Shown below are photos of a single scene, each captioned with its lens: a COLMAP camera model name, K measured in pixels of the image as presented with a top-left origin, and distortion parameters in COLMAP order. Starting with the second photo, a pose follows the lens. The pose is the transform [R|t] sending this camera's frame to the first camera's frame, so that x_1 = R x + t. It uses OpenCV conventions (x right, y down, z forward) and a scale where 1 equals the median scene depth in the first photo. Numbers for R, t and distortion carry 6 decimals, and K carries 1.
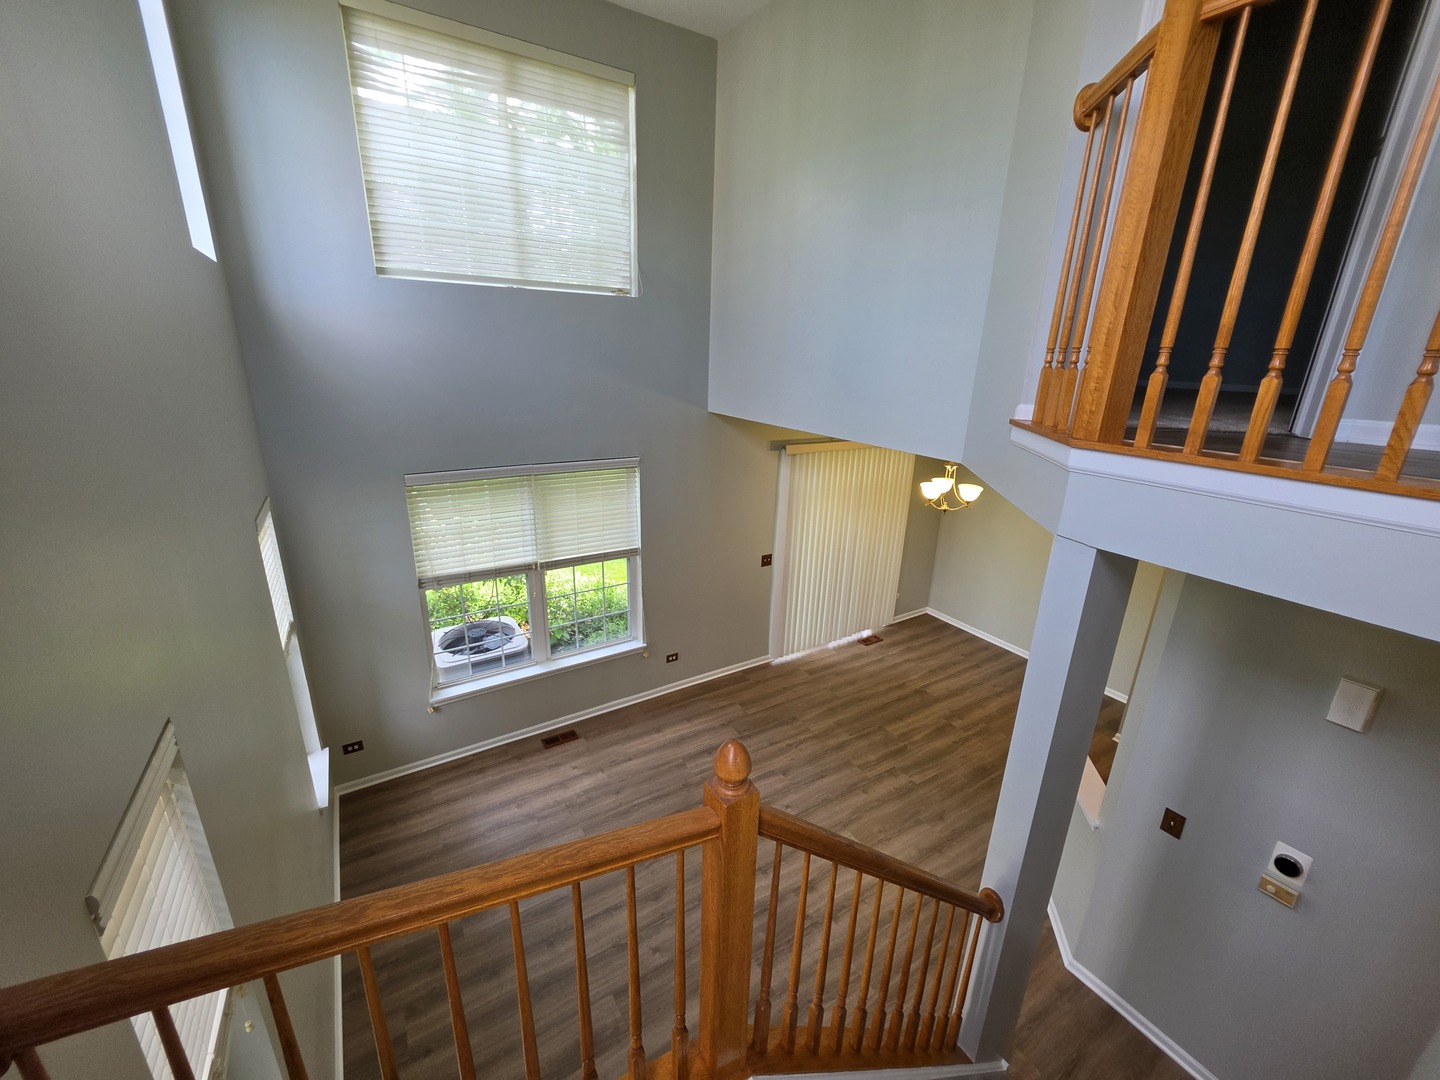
lens RADIAL K [[583.2, 0, 713.1], [0, 583.2, 536.2], [0, 0, 1]] dist [-0.002231, 0.000414]
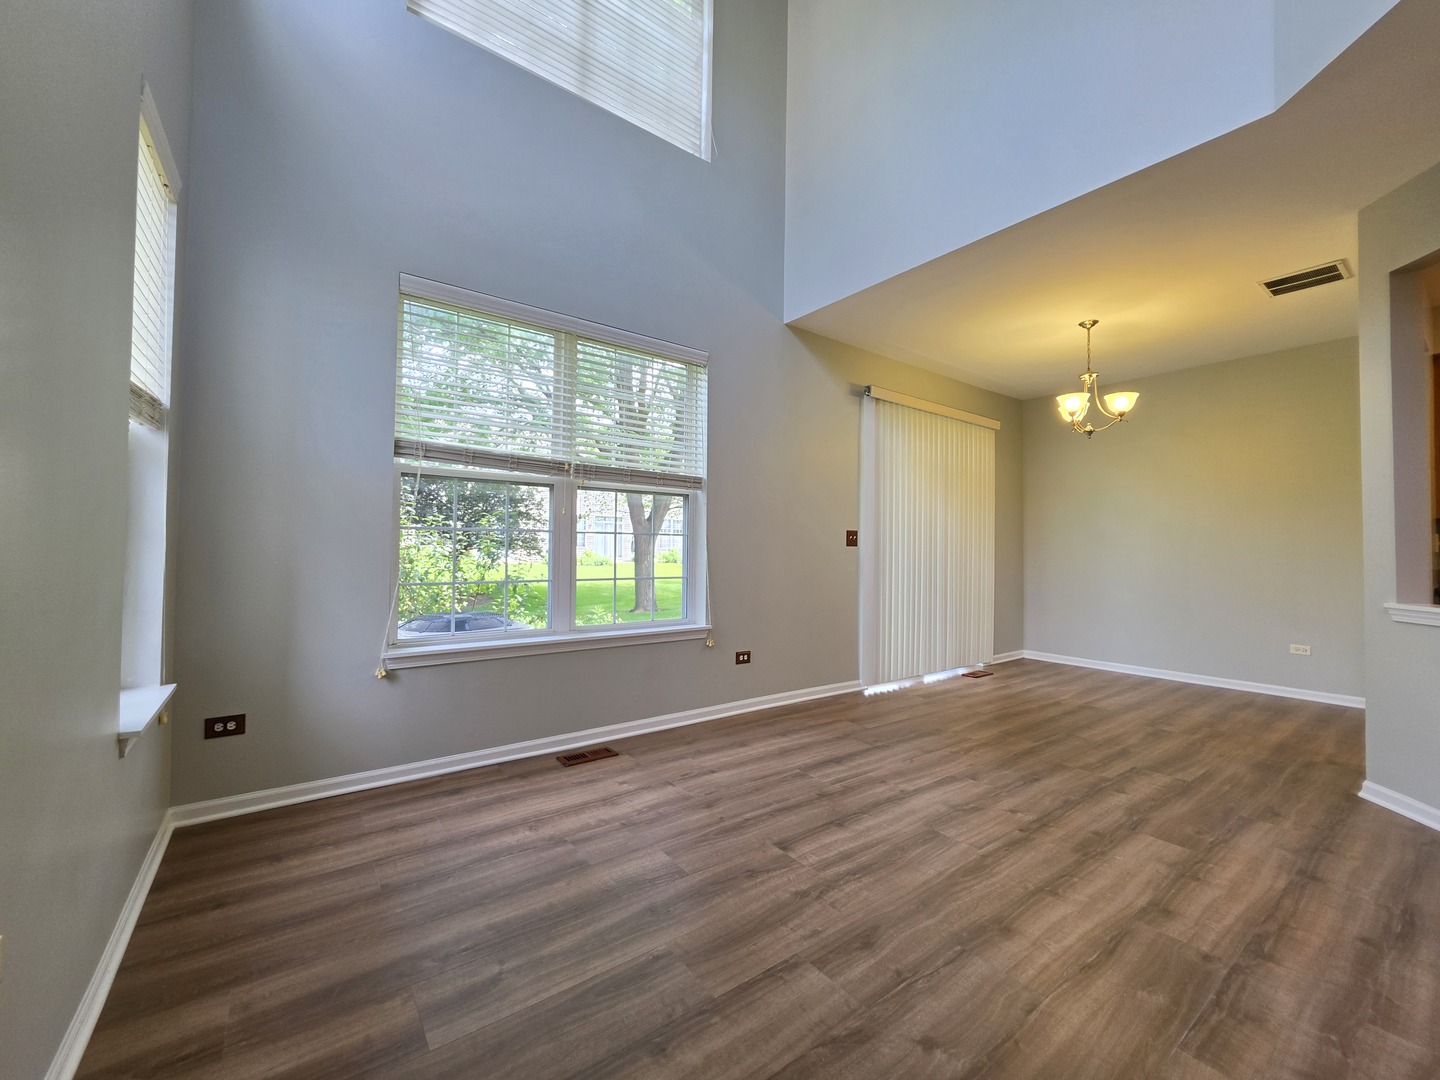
lens RADIAL K [[583.2, 0, 713.0], [0, 583.2, 536.5], [0, 0, 1]] dist [-0.002231, 0.000414]
pose [[0.996965, -0.012575, 0.076827, -0.182358], [0.036895, 0.945320, -0.324052, 0.343651], [-0.068551, 0.325903, 0.942915, 0.356073]]
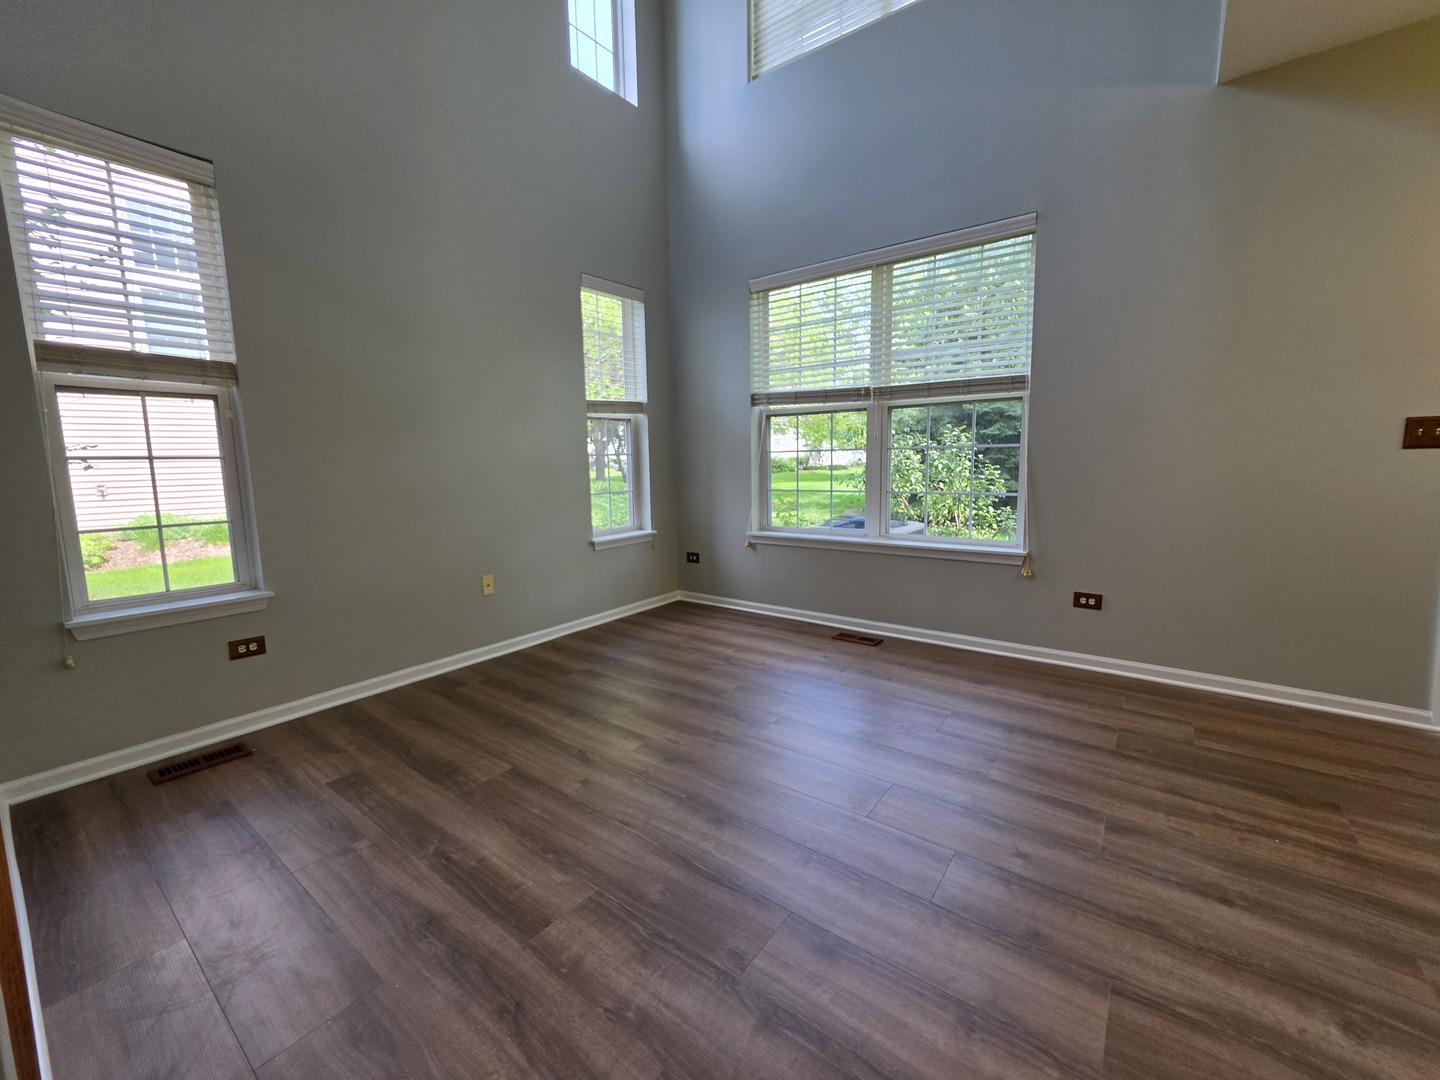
lens RADIAL K [[583.2, 0, 716.2], [0, 583.2, 537.0], [0, 0, 1]] dist [-0.002231, 0.000414]
pose [[0.354168, 0.091150, -0.930729, 0.351800], [-0.260435, 0.965481, -0.004549, 0.282853], [0.898186, 0.244006, 0.365681, 0.562242]]
